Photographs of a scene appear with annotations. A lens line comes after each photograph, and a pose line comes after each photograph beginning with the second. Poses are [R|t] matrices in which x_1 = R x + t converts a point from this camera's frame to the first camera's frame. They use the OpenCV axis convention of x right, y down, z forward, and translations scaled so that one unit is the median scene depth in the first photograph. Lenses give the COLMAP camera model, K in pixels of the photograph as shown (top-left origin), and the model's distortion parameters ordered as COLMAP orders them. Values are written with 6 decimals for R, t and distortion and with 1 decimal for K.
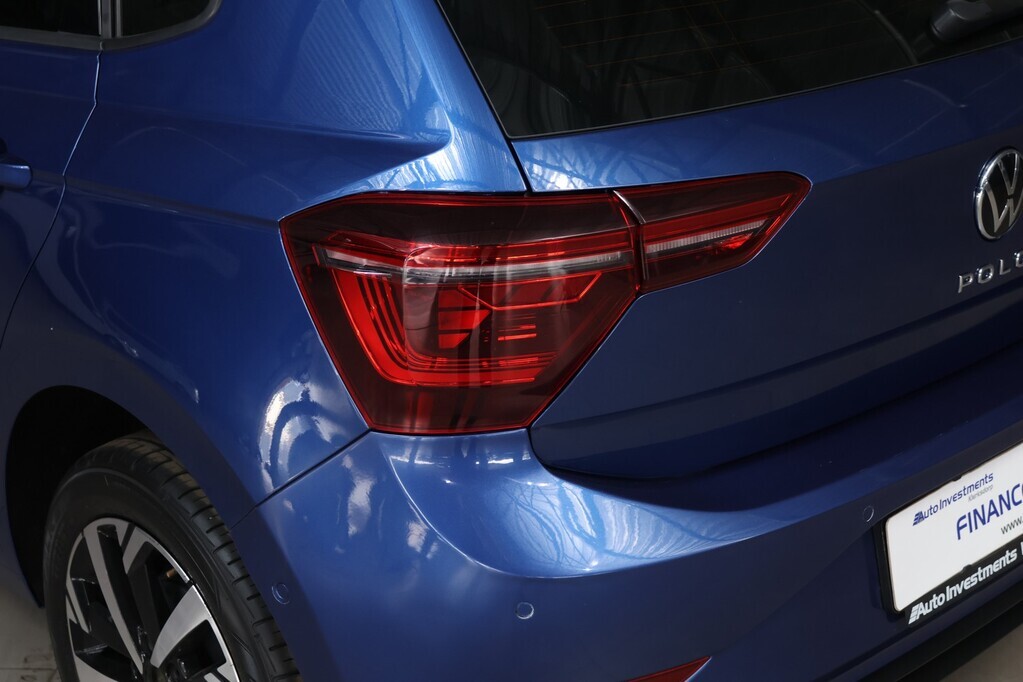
lens RADIAL K [[1605.2, 0, 512.4], [0, 1605.2, 338.5], [0, 0, 1]] dist [-0.004261, 0.000000]
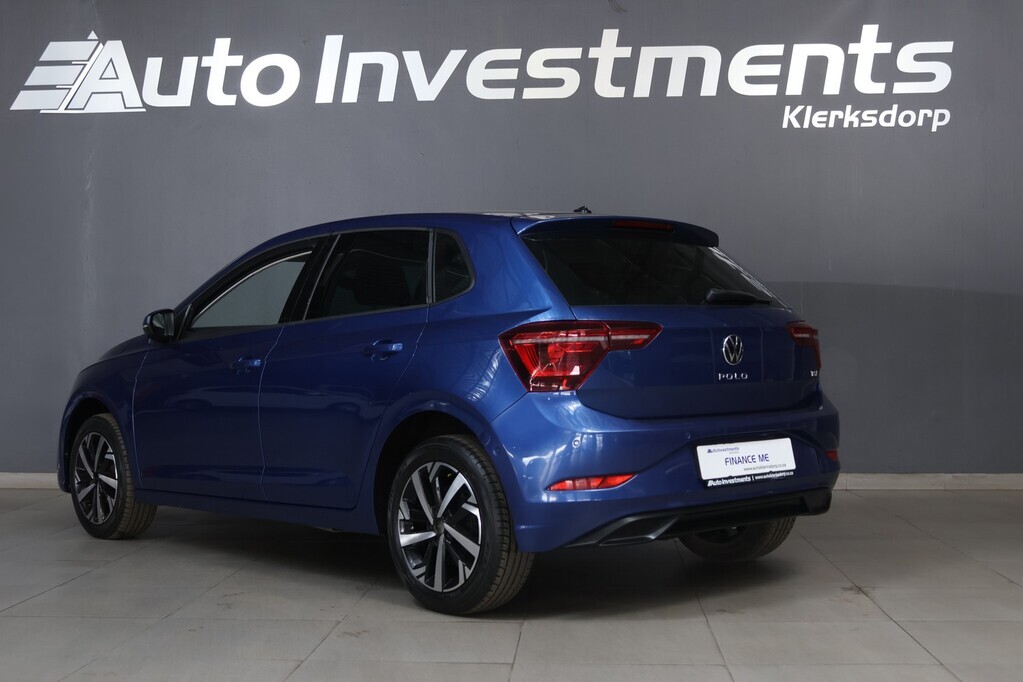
lens RADIAL K [[1357.0, 0, 502.0], [0, 1357.0, 339.0], [0, 0, 1]] dist [-0.040484, 0.000000]
pose [[0.999908, -0.003485, -0.013138, -0.087106], [-0.001647, 0.928380, -0.371630, 0.822211], [0.013492, 0.371617, 0.928288, -1.333117]]
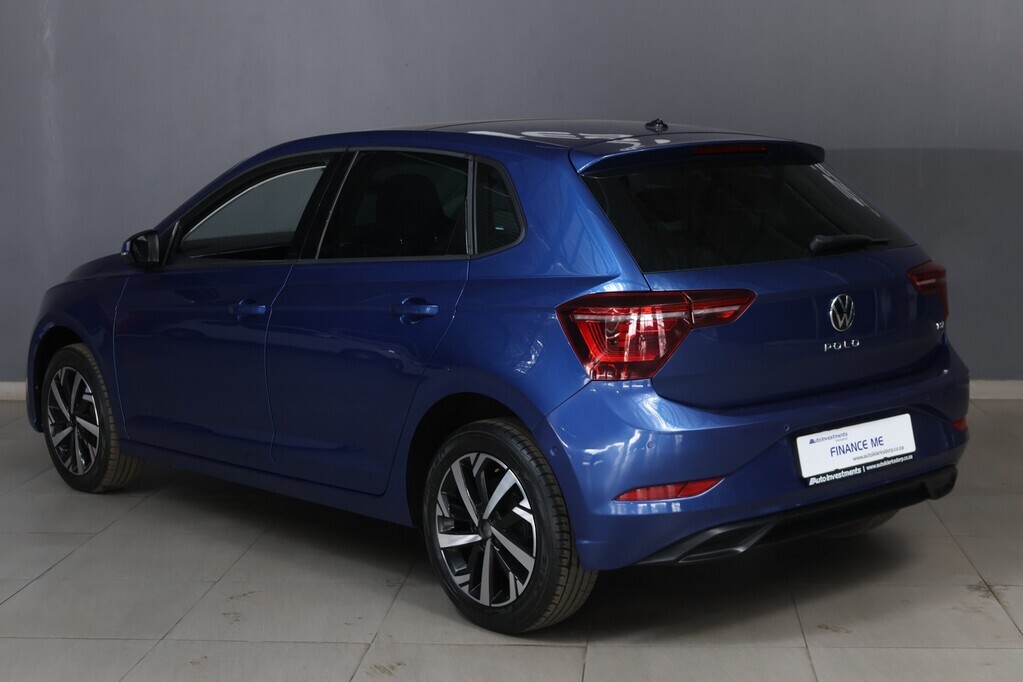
lens RADIAL K [[1605.2, 0, 514.1], [0, 1605.2, 346.1], [0, 0, 1]] dist [-0.004261, 0.000000]
pose [[0.999327, -0.007805, -0.035841, -0.101545], [-0.001003, 0.970923, -0.239389, 0.538864], [0.036667, 0.239263, 0.970262, -1.350849]]
